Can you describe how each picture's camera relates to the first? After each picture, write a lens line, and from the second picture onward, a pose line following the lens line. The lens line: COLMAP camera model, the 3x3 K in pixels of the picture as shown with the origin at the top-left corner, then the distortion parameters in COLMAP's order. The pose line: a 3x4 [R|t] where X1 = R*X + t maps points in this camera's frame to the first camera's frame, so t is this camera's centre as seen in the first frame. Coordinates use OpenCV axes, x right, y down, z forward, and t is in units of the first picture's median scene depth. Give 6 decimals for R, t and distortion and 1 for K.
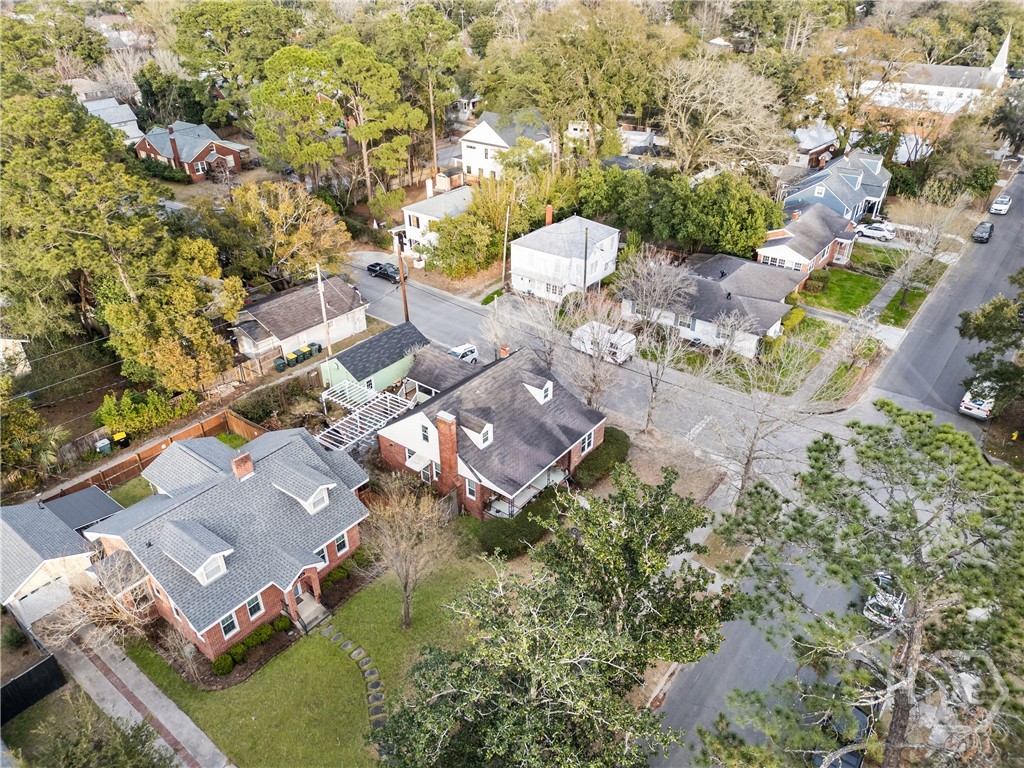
lens RADIAL K [[722.3, 0, 512.0], [0, 722.3, 384.0], [0, 0, 1]] dist [0.033869, 0.000301]
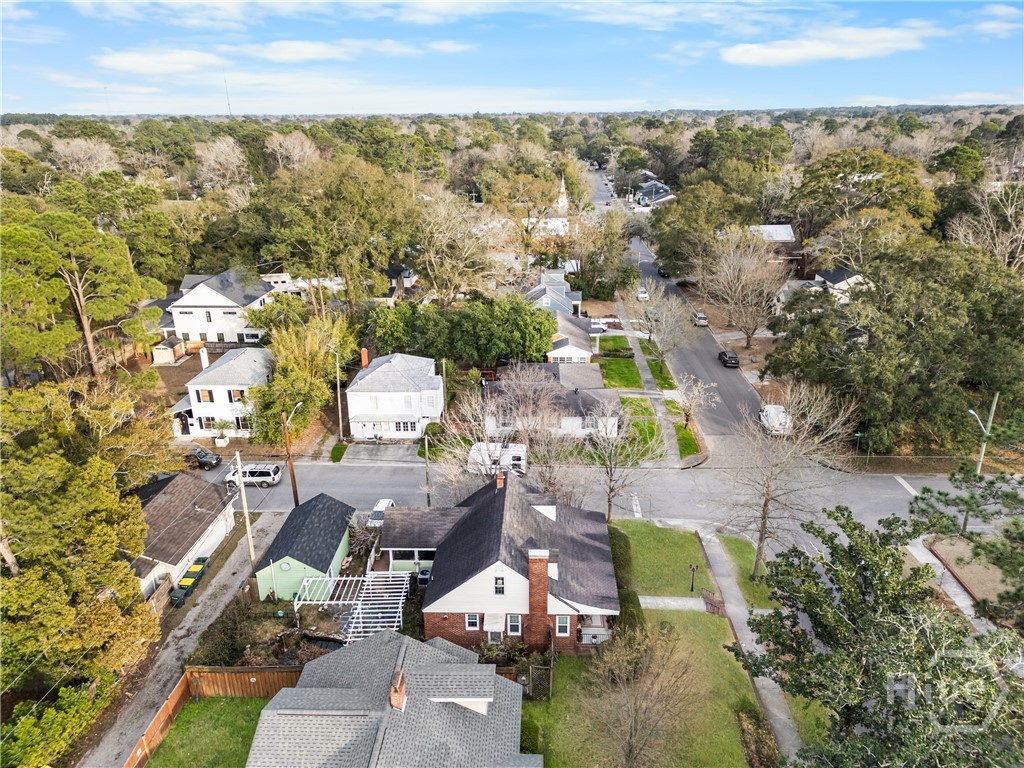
lens RADIAL K [[700.6, 0, 512.0], [0, 700.6, 384.0], [0, 0, 1]] dist [0.071519, 0.000057]
pose [[0.810432, -0.203294, 0.549429, -0.328616], [0.303669, 0.947804, -0.097229, -0.048513], [-0.500985, 0.245642, 0.829864, 0.120196]]
